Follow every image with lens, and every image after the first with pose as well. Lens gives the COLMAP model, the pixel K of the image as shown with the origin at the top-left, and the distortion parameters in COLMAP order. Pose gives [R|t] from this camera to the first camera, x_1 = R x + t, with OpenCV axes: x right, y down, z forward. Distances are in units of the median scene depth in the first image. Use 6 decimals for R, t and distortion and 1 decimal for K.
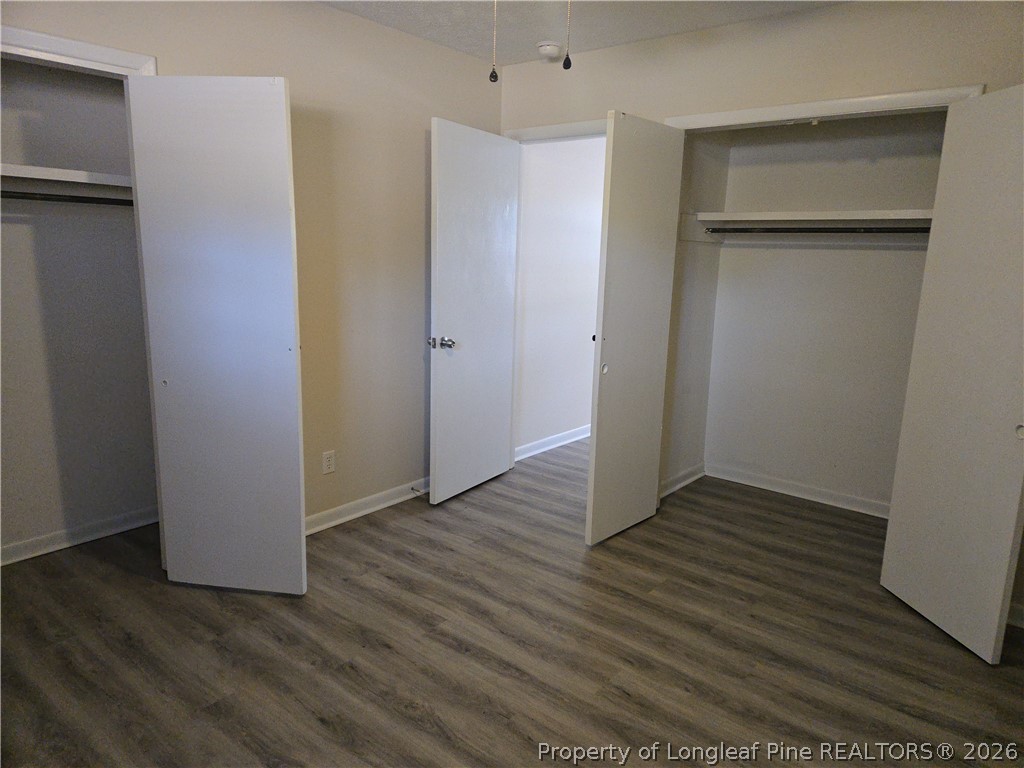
lens RADIAL K [[689.7, 0, 512.0], [0, 689.7, 384.0], [0, 0, 1]] dist [0.082176, -0.078036]
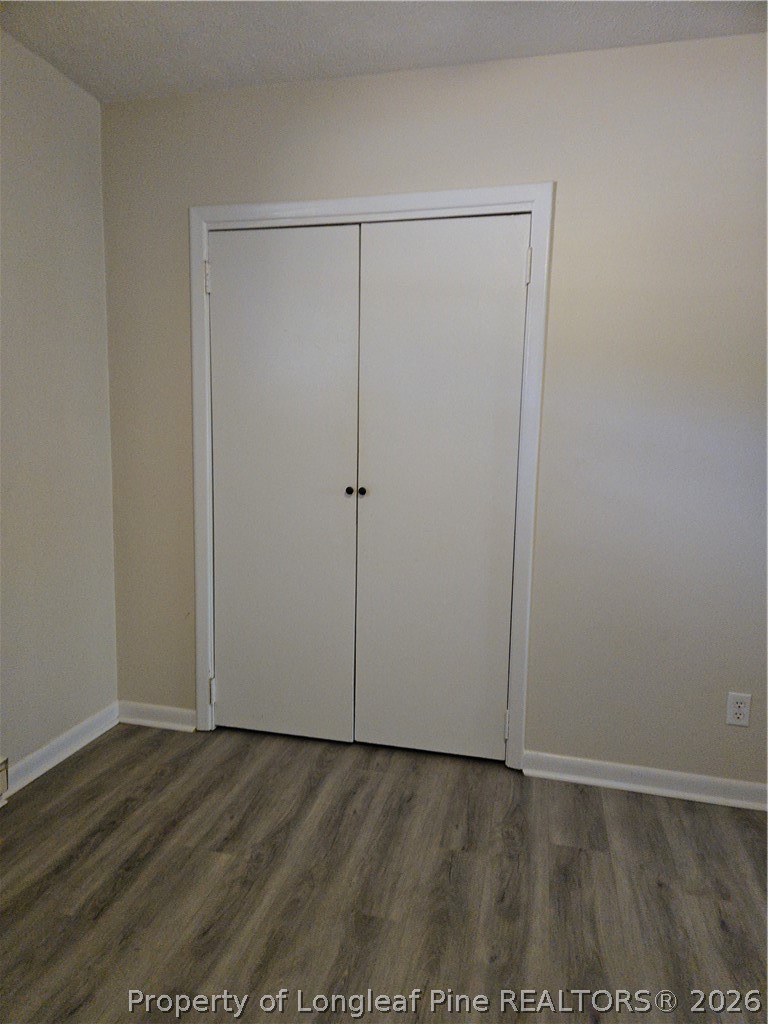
lens RADIAL K [[689.7, 0, 384.0], [0, 689.7, 512.0], [0, 0, 1]] dist [0.082176, -0.078036]
pose [[0.430216, 0.094981, -0.897716, 0.231233], [-0.190921, 0.981528, 0.012352, -0.022421], [0.882306, 0.166079, 0.440402, 0.472869]]
